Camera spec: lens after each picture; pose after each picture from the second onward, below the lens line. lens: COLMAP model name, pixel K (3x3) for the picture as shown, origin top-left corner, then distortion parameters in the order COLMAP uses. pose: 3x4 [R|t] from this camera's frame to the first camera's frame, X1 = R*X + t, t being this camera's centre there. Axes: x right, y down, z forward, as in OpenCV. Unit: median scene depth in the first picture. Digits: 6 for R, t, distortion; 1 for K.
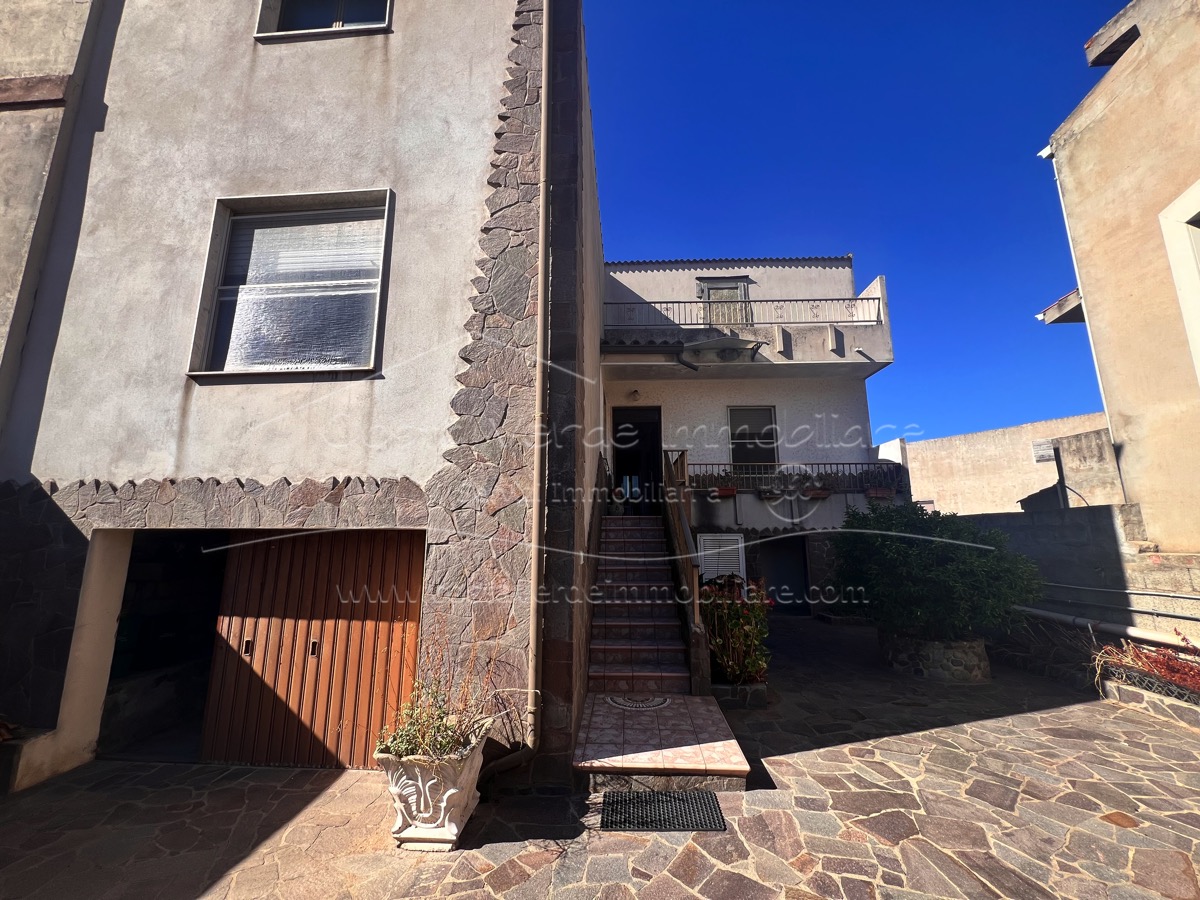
lens RADIAL K [[478.6, 0, 597.3], [0, 478.6, 448.0], [0, 0, 1]] dist [-0.001248, -0.000187]
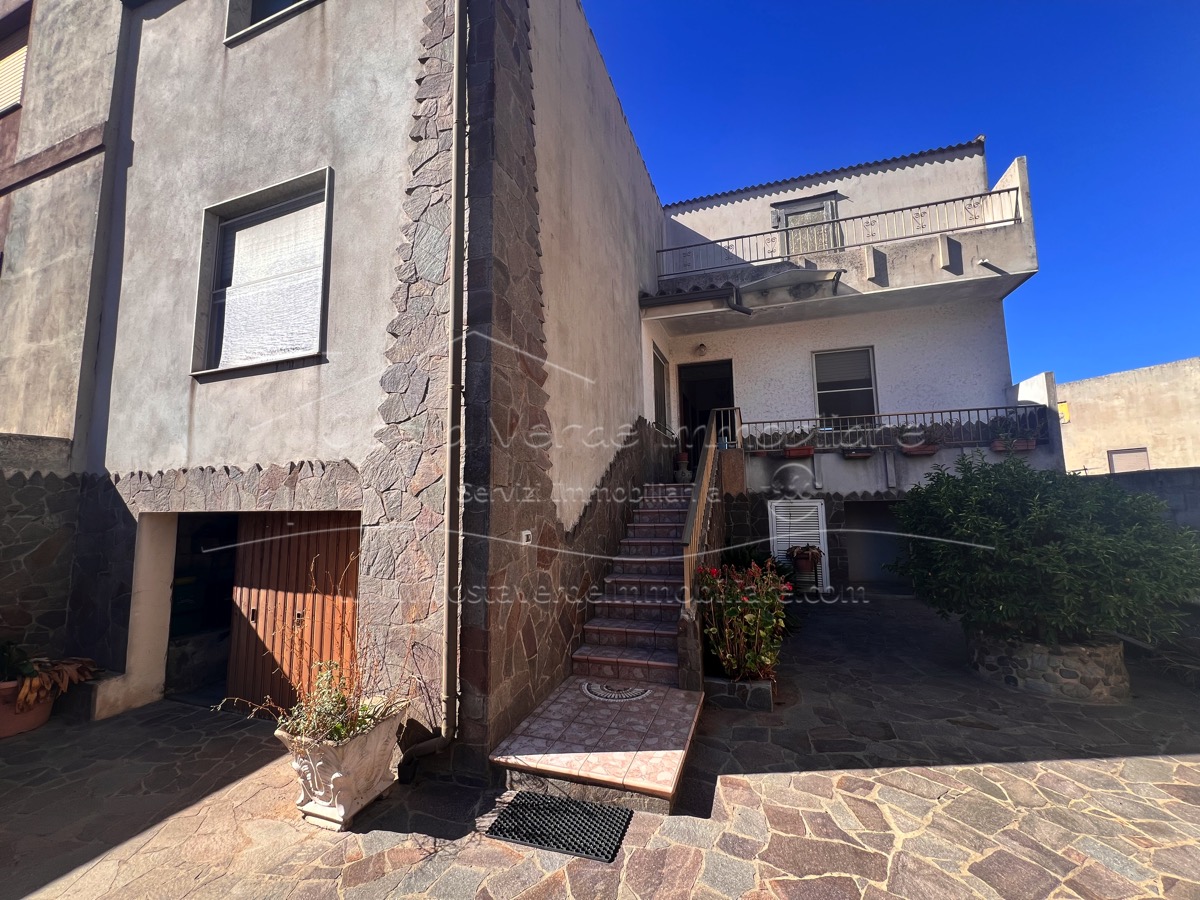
lens RADIAL K [[478.6, 0, 598.6], [0, 478.6, 447.5], [0, 0, 1]] dist [-0.001248, -0.000187]
pose [[0.961696, -0.045115, -0.270381, 0.353563], [0.065626, 0.995572, 0.067302, 0.002894], [0.266147, -0.082468, 0.960398, 0.163065]]
